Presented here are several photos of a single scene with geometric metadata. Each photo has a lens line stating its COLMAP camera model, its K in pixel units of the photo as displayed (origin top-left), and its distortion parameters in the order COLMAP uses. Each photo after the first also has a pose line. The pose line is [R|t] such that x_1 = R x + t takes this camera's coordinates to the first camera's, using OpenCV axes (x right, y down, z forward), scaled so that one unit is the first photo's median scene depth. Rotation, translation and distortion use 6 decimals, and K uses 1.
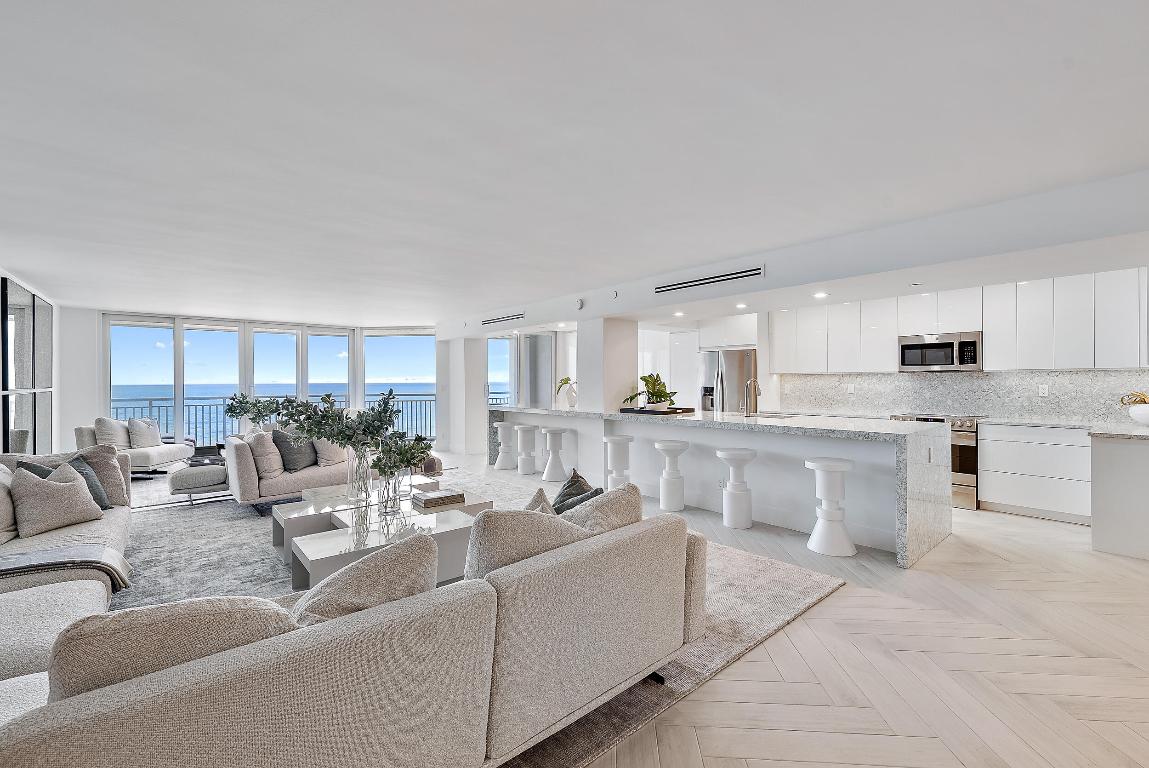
lens RADIAL K [[478.7, 0, 574.5], [0, 478.7, 384.0], [0, 0, 1]] dist [-0.000482, 0.000443]
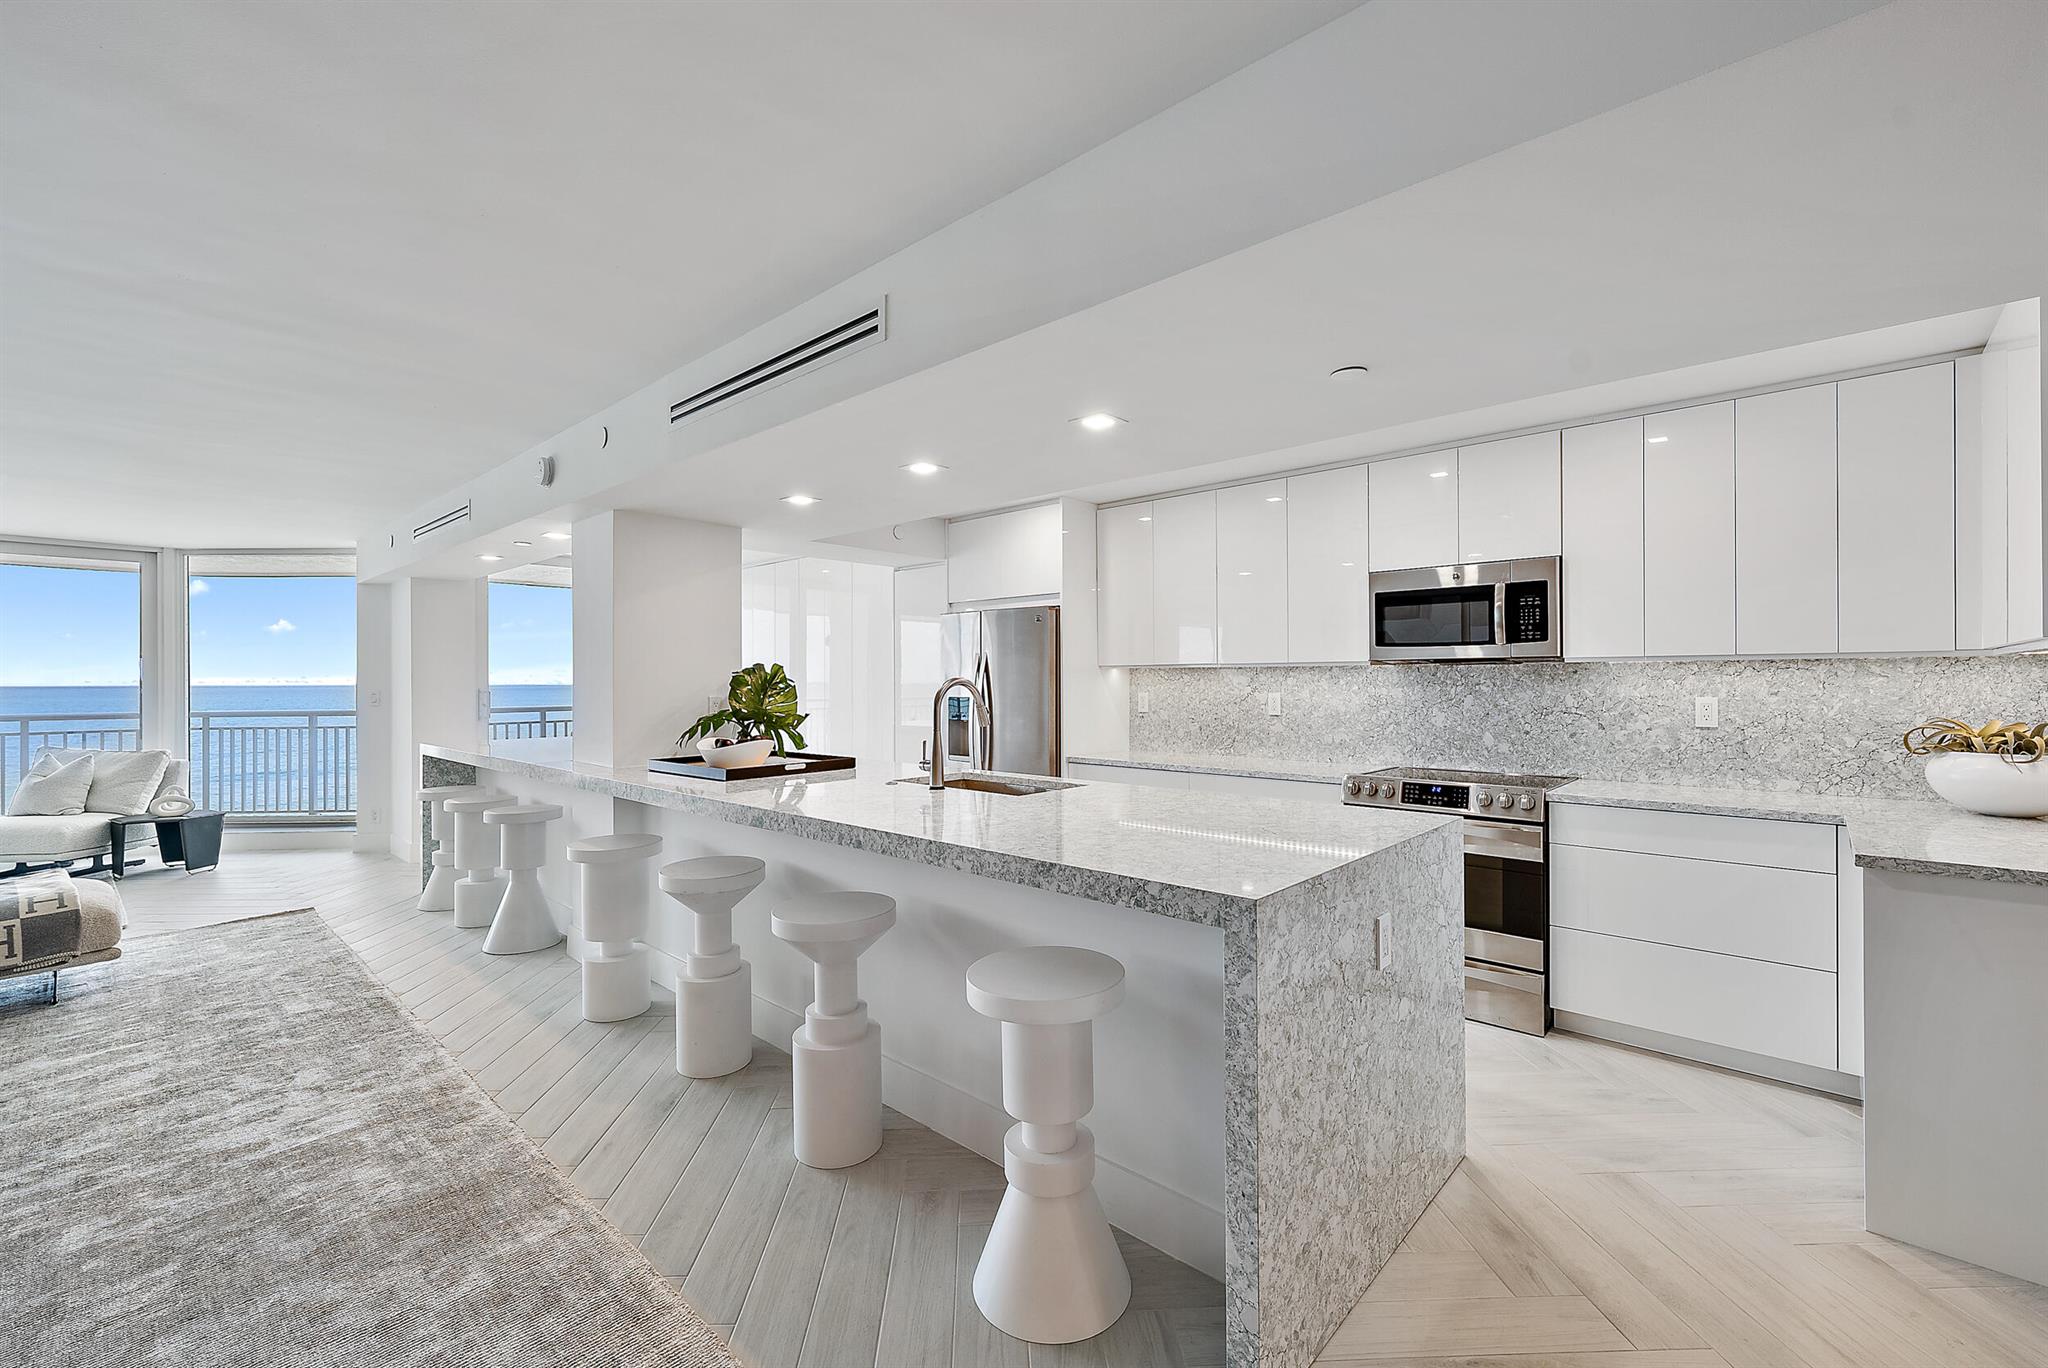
lens RADIAL K [[853.3, 0, 1024.0], [0, 853.3, 684.0], [0, 0, 1]] dist [-0.000482, 0.000443]
pose [[0.992318, 0.002818, 0.123683, 0.335340], [-0.002397, 0.999991, -0.003555, -0.004465], [-0.123692, 0.003231, 0.992315, 0.369947]]
